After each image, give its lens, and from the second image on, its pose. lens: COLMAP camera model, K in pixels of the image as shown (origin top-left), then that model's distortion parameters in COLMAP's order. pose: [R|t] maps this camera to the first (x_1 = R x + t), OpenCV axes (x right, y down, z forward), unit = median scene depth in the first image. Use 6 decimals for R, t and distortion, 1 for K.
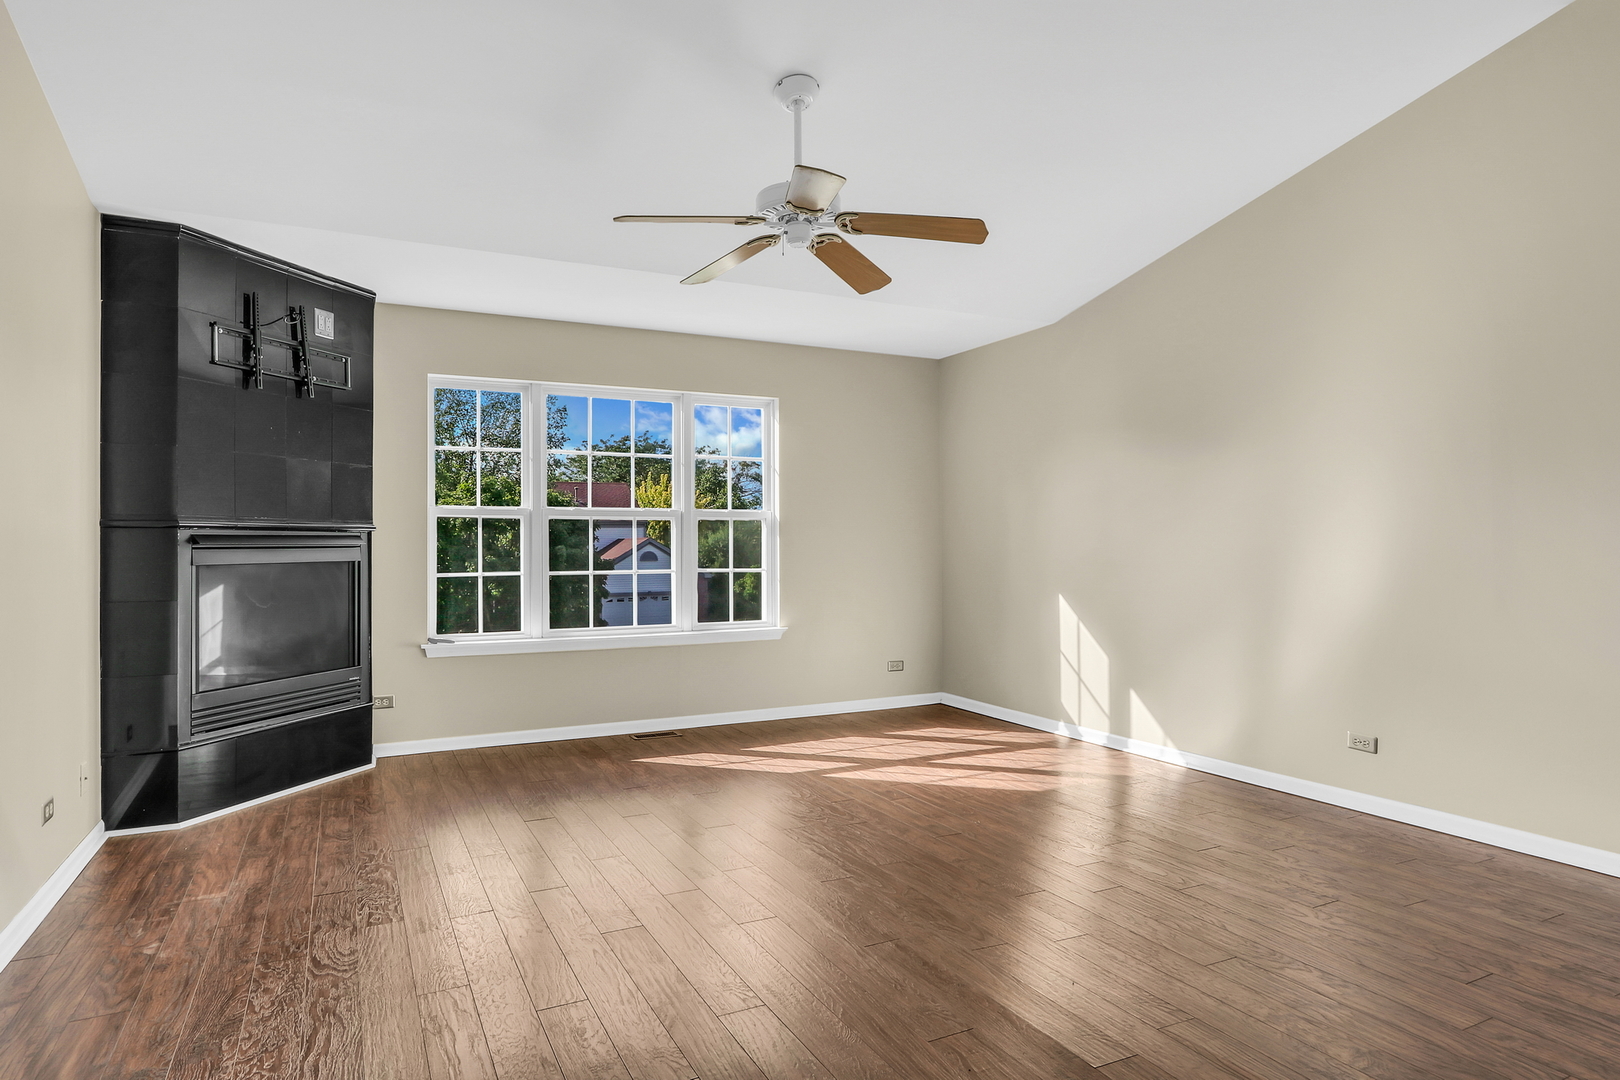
lens RADIAL K [[919.6, 0, 806.9], [0, 919.6, 545.4], [0, 0, 1]] dist [-0.007656, 0.000674]
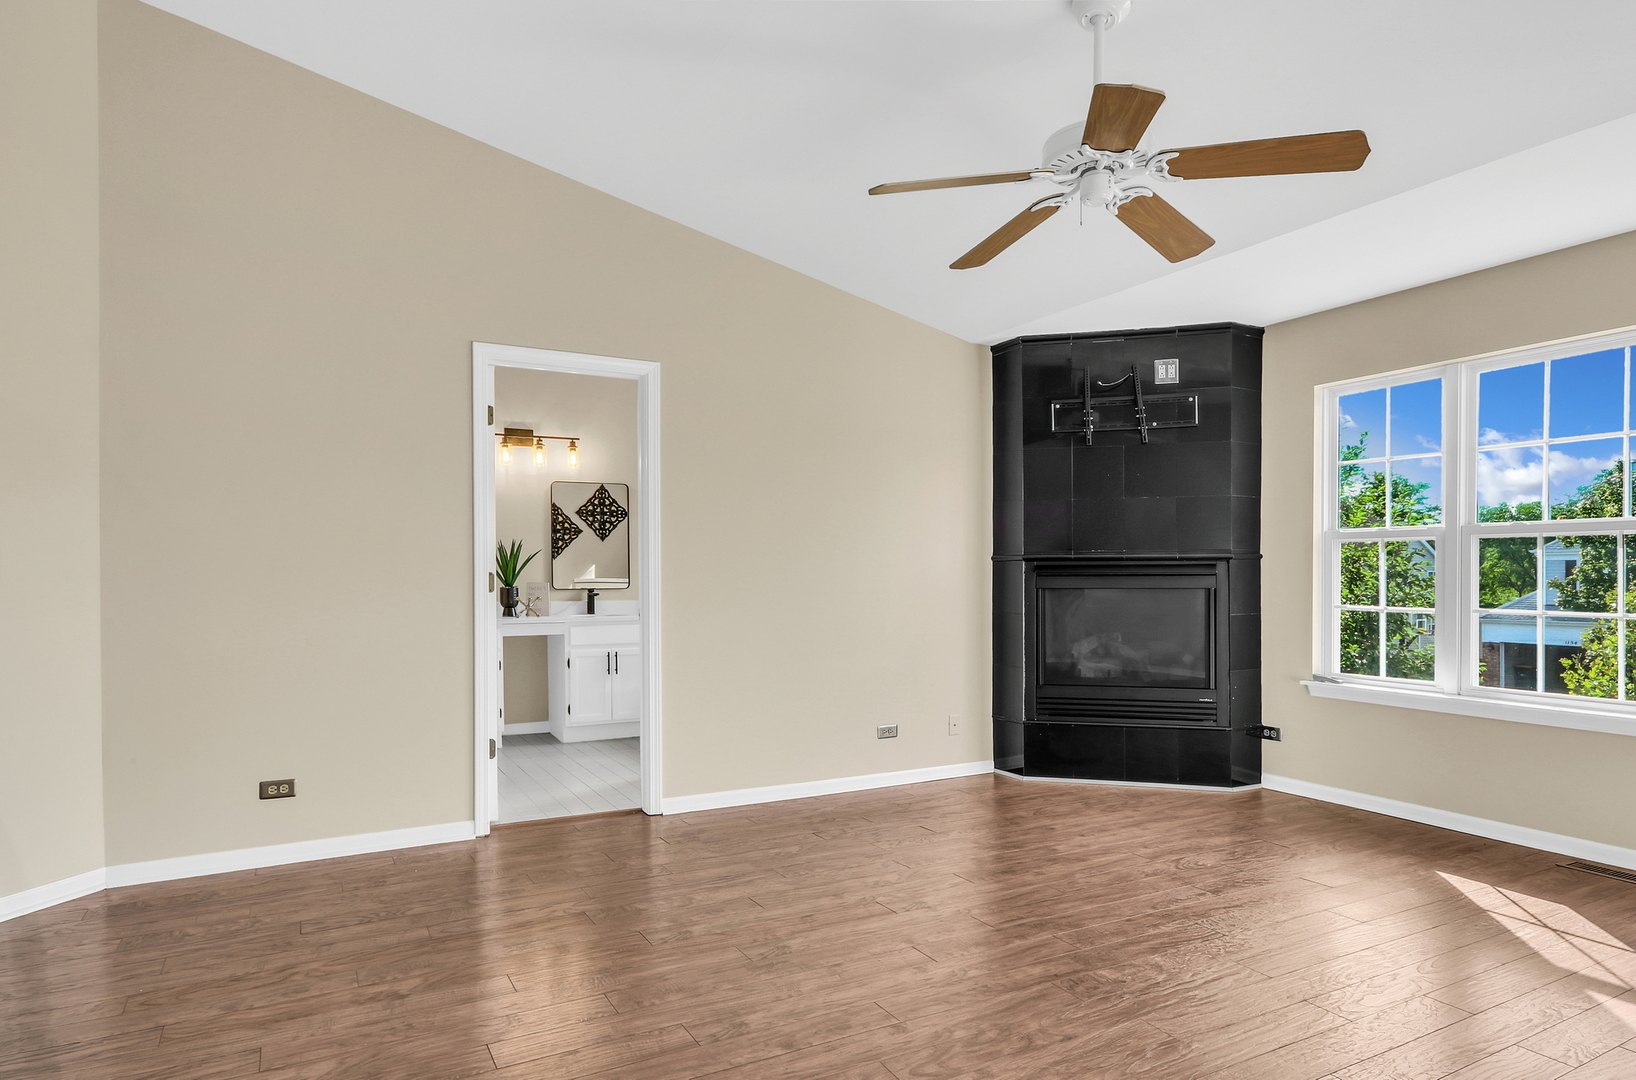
lens RADIAL K [[953.4, 0, 817.8], [0, 953.4, 584.0], [0, 0, 1]] dist [0.000559, 0.000111]
pose [[0.035364, 0.011914, -0.999303, 0.544344], [-0.001802, 0.999928, 0.011857, 0.000402], [0.999373, 0.001381, 0.035383, 0.484430]]
